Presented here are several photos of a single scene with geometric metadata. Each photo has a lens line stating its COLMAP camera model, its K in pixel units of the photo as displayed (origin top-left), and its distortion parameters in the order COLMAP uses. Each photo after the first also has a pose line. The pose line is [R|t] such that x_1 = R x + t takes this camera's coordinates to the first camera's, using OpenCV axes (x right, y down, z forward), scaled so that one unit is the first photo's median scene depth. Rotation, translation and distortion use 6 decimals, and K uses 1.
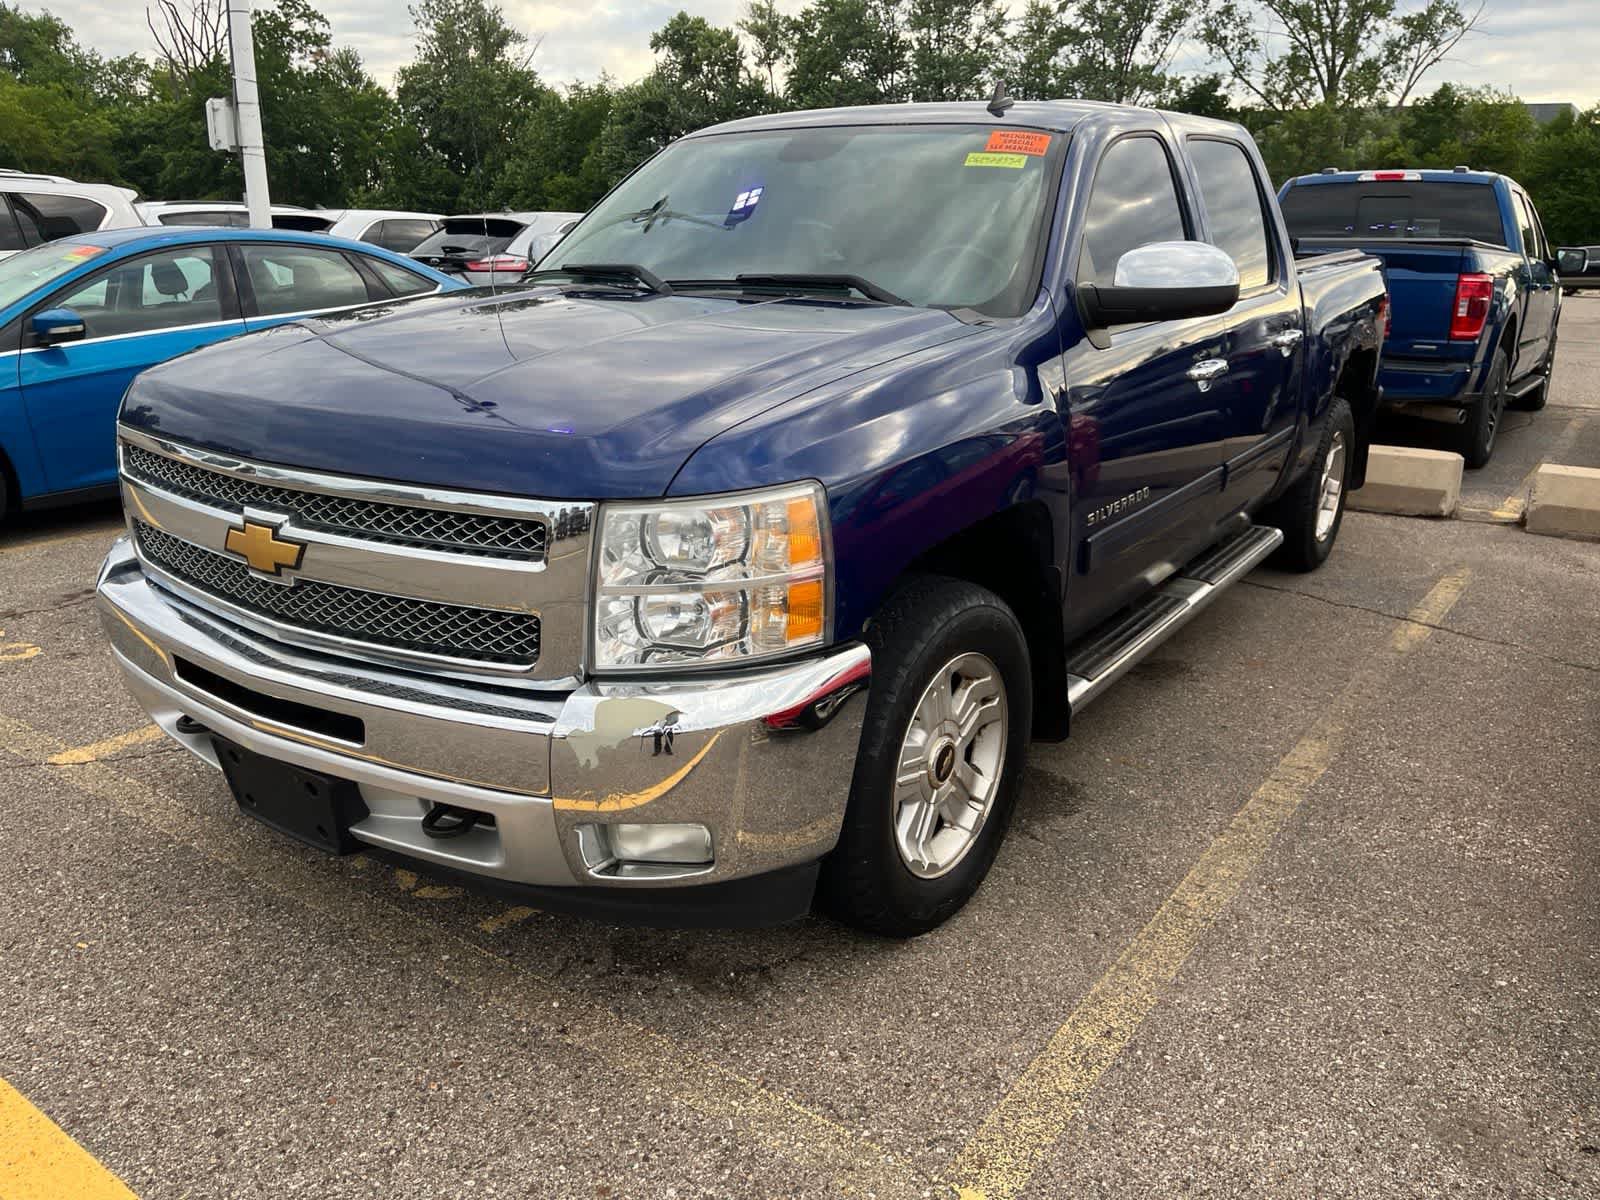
lens RADIAL K [[1211.1, 0, 801.8], [0, 1211.1, 619.1], [0, 0, 1]] dist [0.087614, -0.127779]
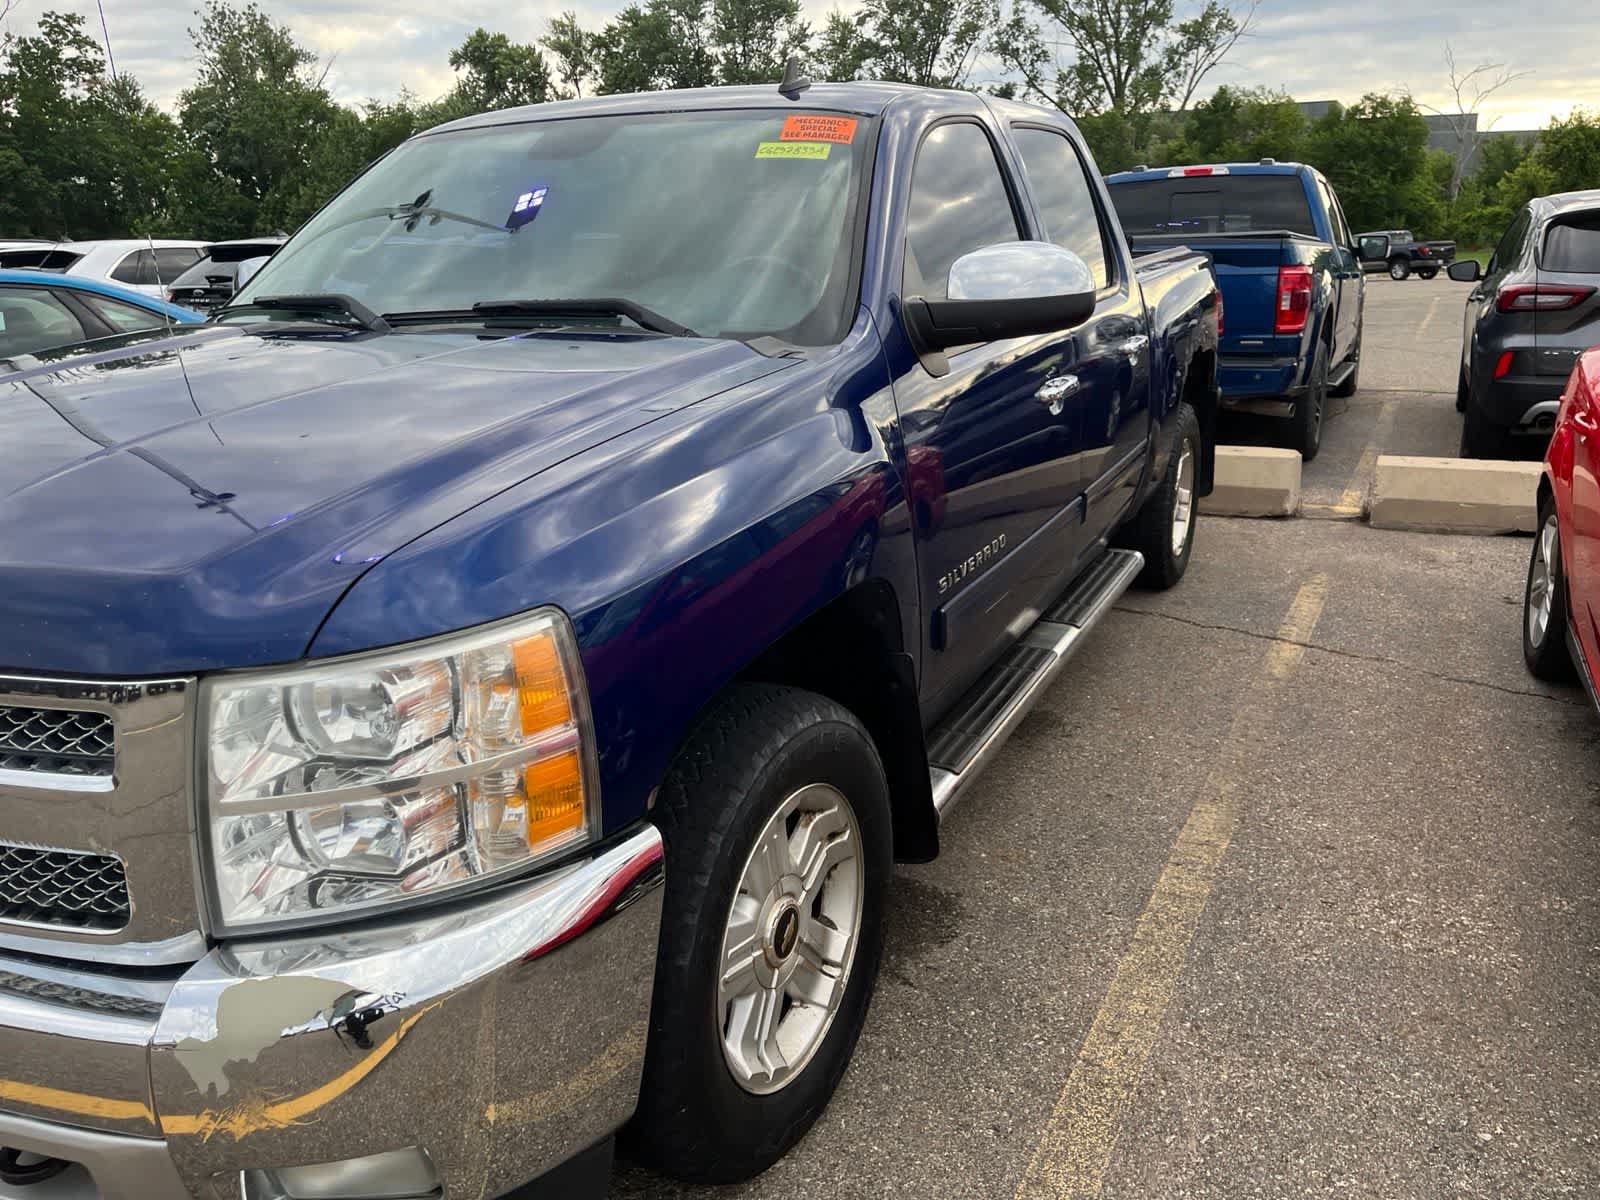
lens RADIAL K [[1209.0, 0, 821.2], [0, 1209.0, 599.9], [0, 0, 1]] dist [0.084726, -0.124411]
pose [[0.987591, -0.075139, 0.137906, 0.034349], [0.078280, 0.996778, -0.017493, -0.049628], [-0.136147, 0.028071, 0.990291, 0.163599]]
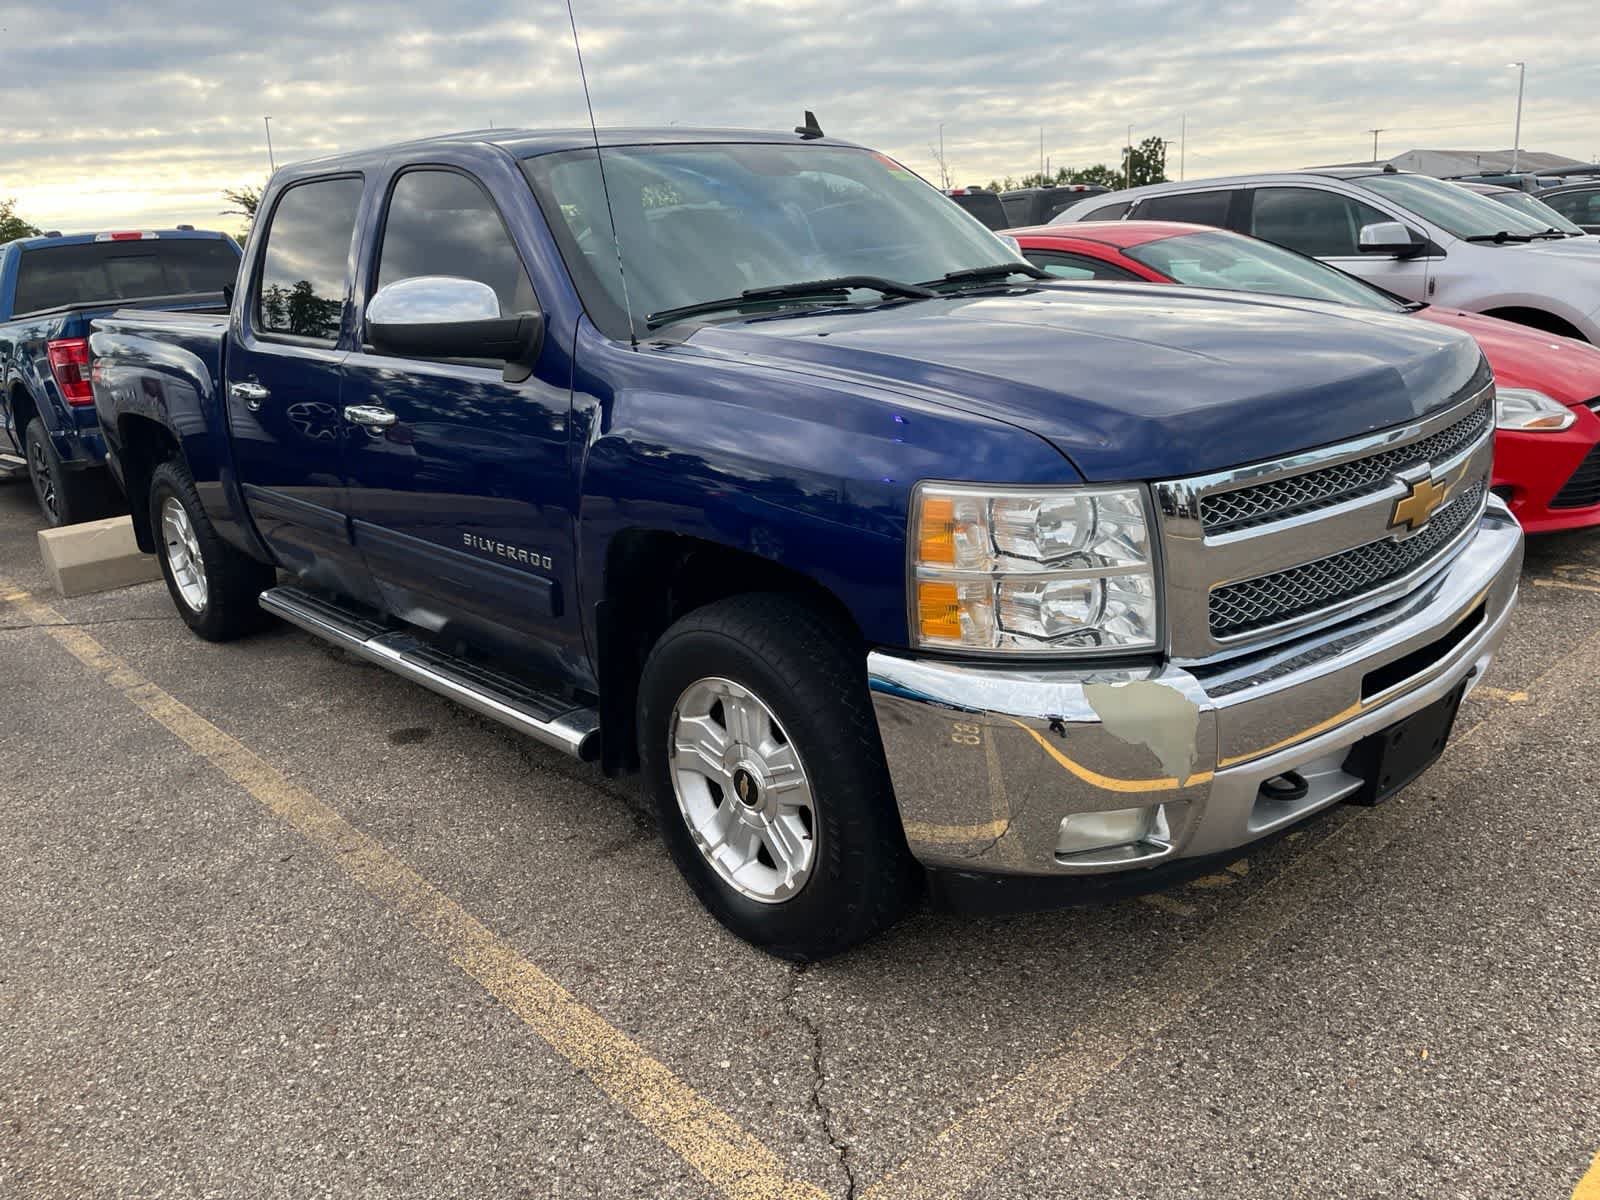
lens RADIAL K [[1196.7, 0, 794.0], [0, 1196.7, 616.9], [0, 0, 1]] dist [0.096267, -0.135676]
pose [[0.214505, -0.303356, 0.928420, -0.904302], [0.361839, 0.907593, 0.212950, -0.223916], [-0.907227, 0.290260, 0.304449, 0.701085]]
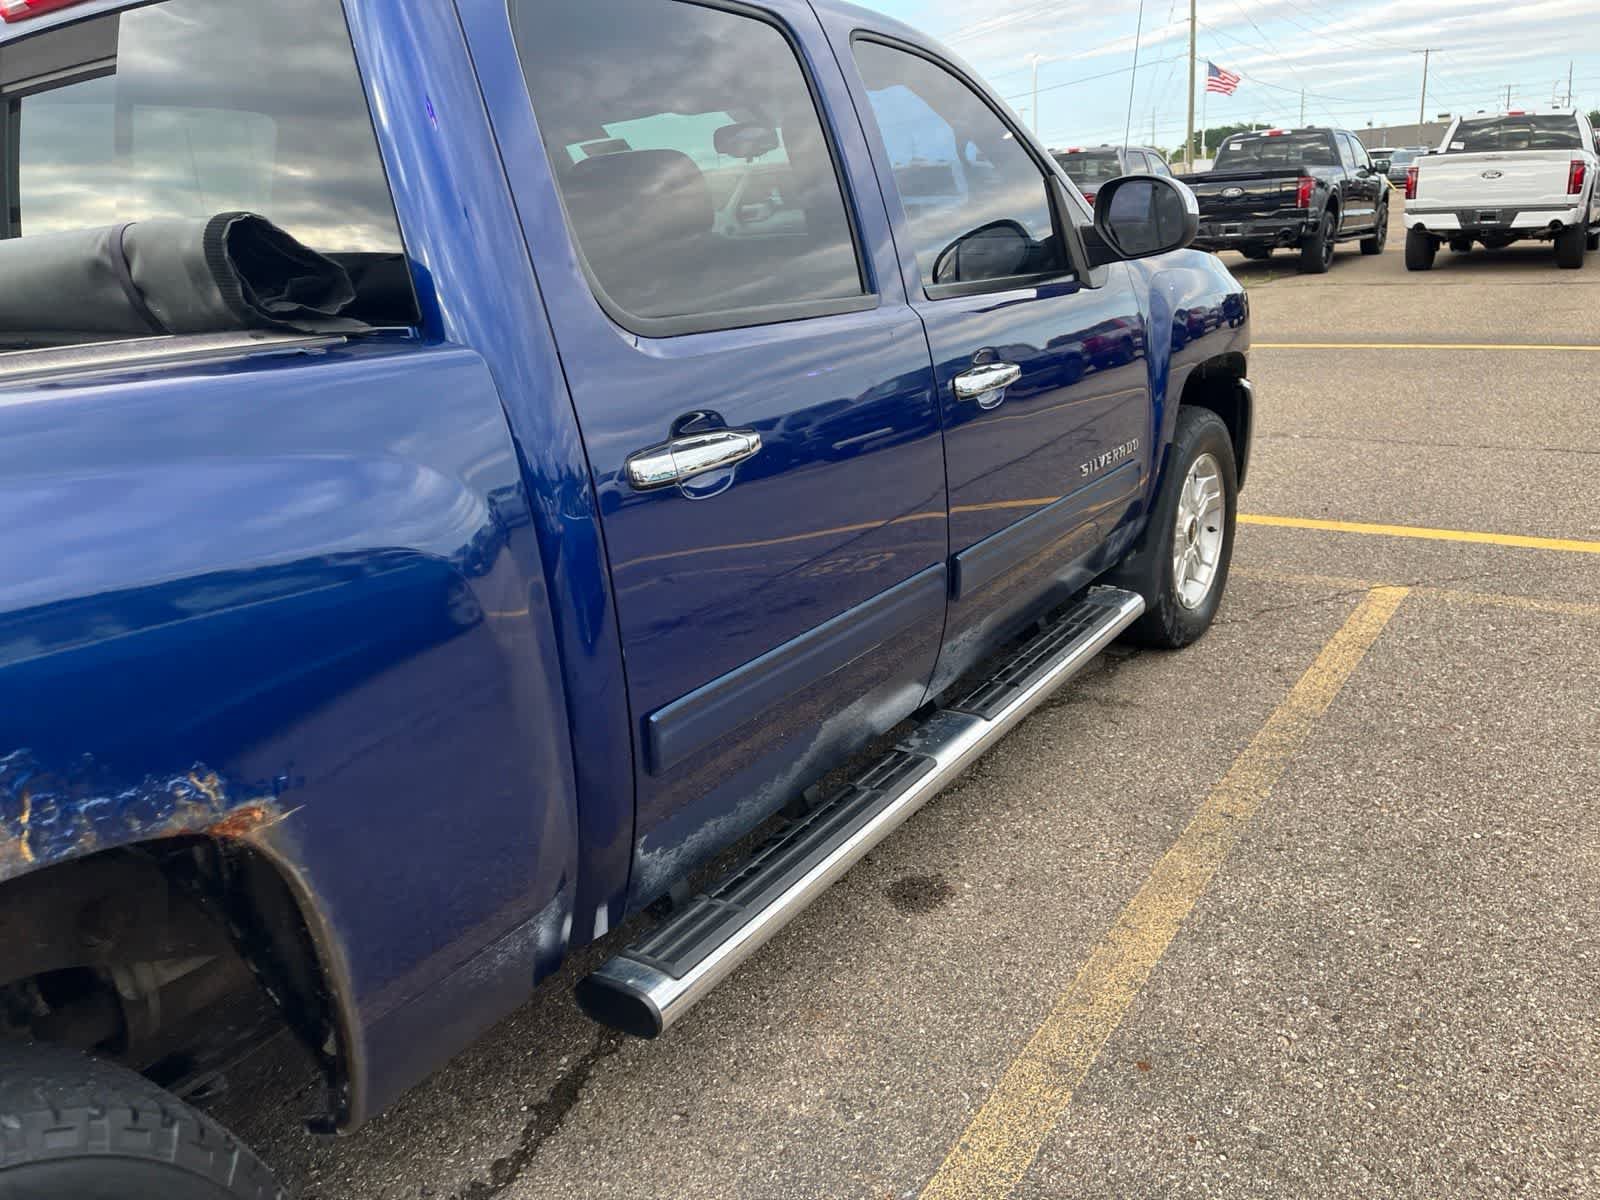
lens RADIAL K [[1211.1, 0, 801.8], [0, 1211.1, 619.1], [0, 0, 1]] dist [0.087614, -0.127779]
pose [[-0.997990, 0.063222, -0.004344, 0.001142], [0.048188, 0.801608, 0.595905, -0.560469], [0.041157, 0.594498, -0.803043, 1.784644]]
